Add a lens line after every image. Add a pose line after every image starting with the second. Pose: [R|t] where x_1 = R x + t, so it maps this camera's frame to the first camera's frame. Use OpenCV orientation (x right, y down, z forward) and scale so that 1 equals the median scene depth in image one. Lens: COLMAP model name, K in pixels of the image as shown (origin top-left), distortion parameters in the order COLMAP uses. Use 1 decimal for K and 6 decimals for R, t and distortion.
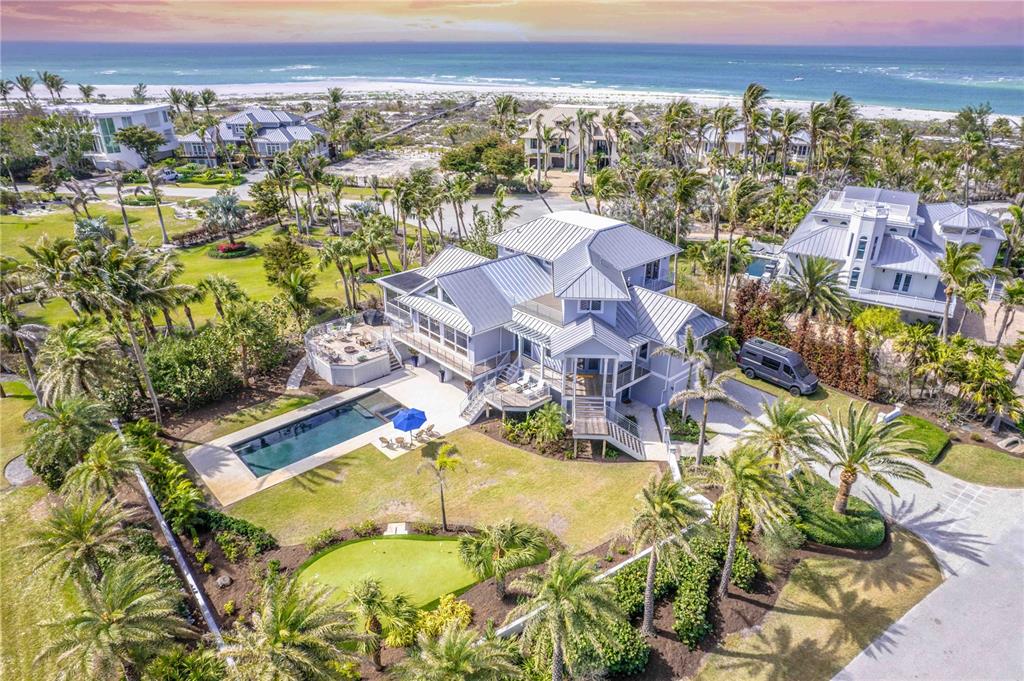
lens RADIAL K [[636.9, 0, 512.0], [0, 636.9, 340.5], [0, 0, 1]] dist [-0.053834, -0.001484]
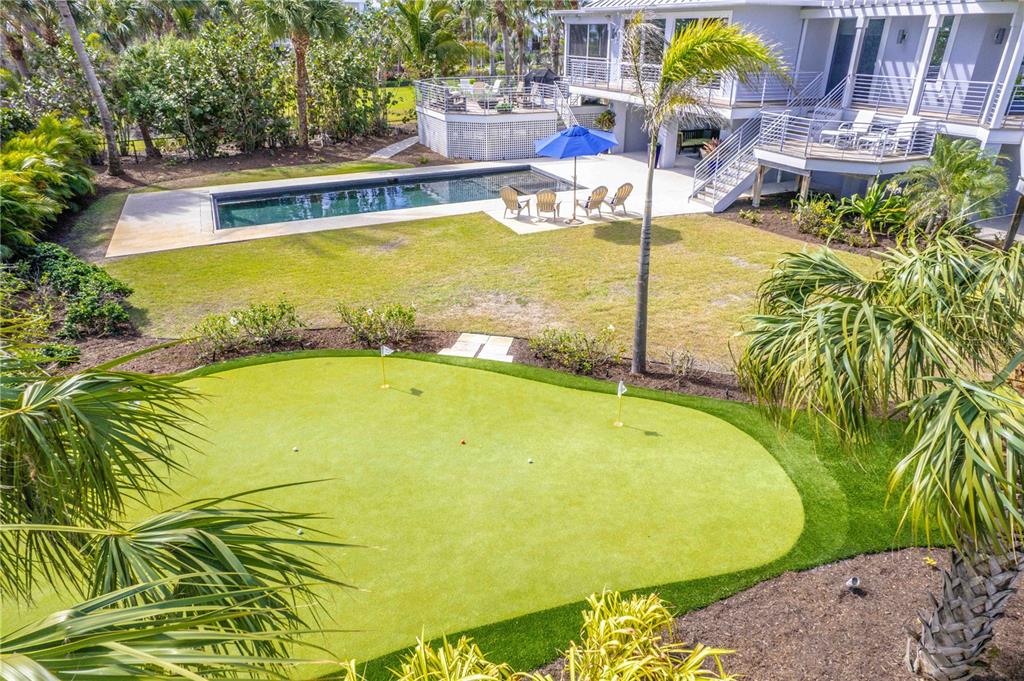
lens RADIAL K [[644.4, 0, 515.5], [0, 644.4, 343.7], [0, 0, 1]] dist [-0.084201, 0.076137]
pose [[0.950900, 0.131737, -0.280063, -0.056896], [-0.125375, 0.991279, 0.040597, 0.204966], [0.282969, -0.003491, 0.959123, 0.510267]]
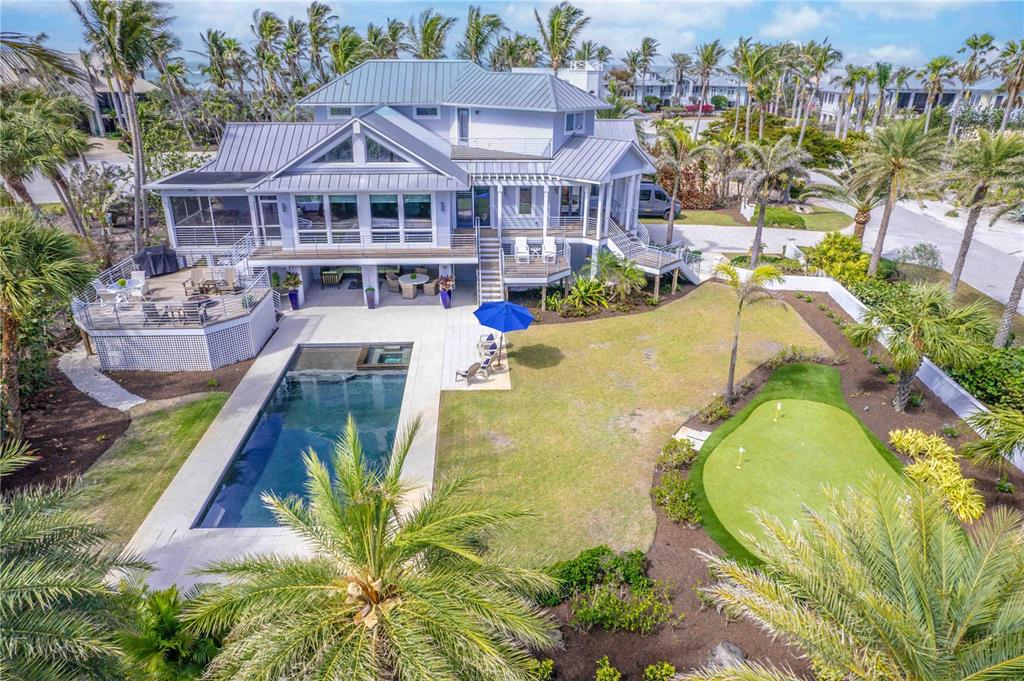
lens RADIAL K [[644.4, 0, 515.5], [0, 644.4, 343.7], [0, 0, 1]] dist [-0.084201, 0.076137]
pose [[0.631226, -0.310516, 0.710728, -0.491714], [0.320999, 0.938786, 0.125062, 0.067429], [-0.706055, 0.149200, 0.692261, 0.507538]]
